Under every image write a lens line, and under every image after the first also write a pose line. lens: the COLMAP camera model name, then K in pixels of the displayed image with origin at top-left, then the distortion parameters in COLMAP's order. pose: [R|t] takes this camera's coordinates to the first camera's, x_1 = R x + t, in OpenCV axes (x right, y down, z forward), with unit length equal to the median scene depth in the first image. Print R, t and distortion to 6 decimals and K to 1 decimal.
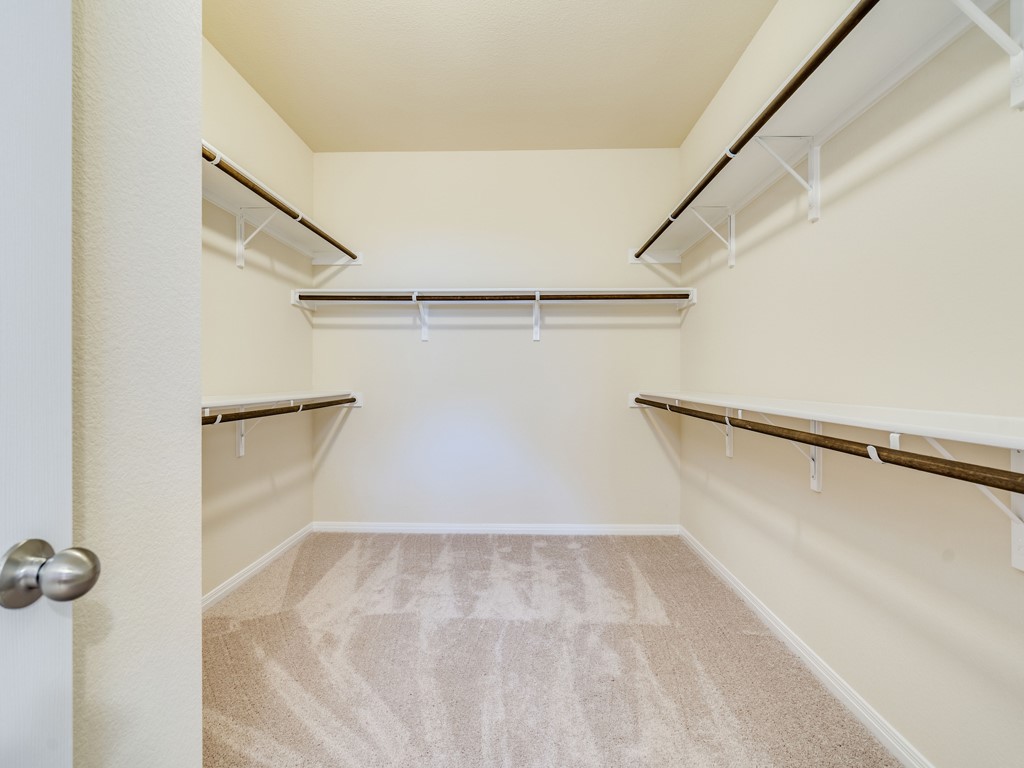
lens RADIAL K [[528.1, 0, 512.8], [0, 528.1, 376.4], [0, 0, 1]] dist [-0.000323, -0.000160]
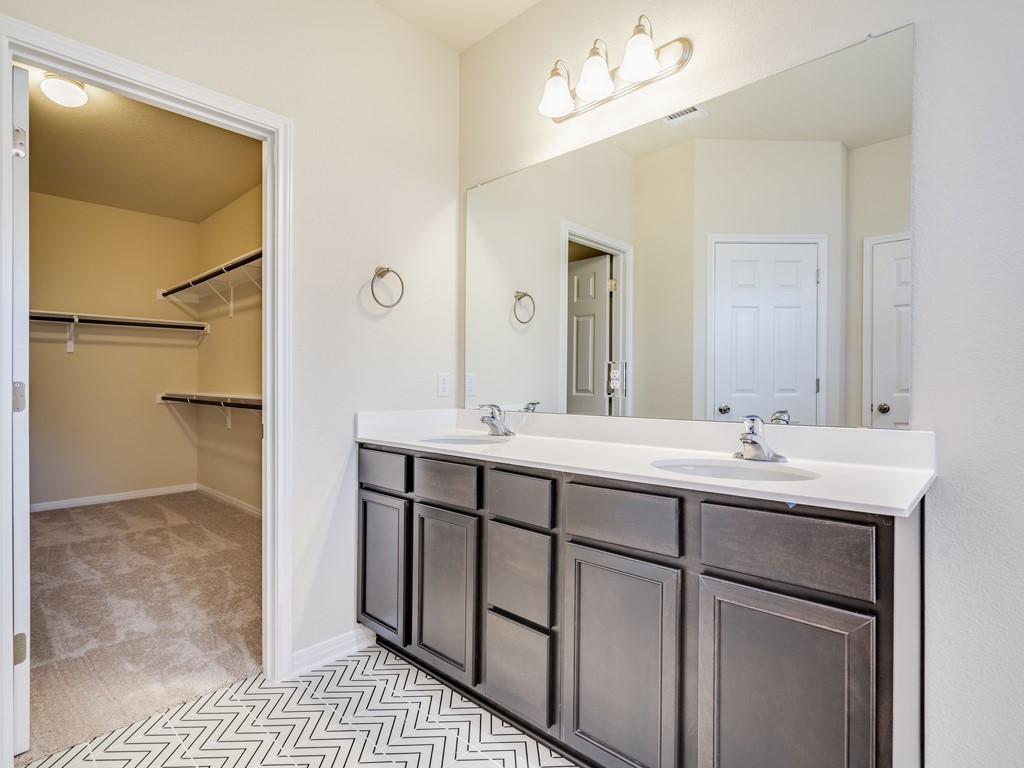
lens RADIAL K [[528.1, 0, 512.8], [0, 528.1, 376.4], [0, 0, 1]] dist [-0.000323, -0.000160]
pose [[0.668301, 0.006434, 0.743863, -0.195888], [-0.000441, 0.999966, -0.008253, -0.001442], [-0.743891, 0.005187, 0.668281, -0.650877]]
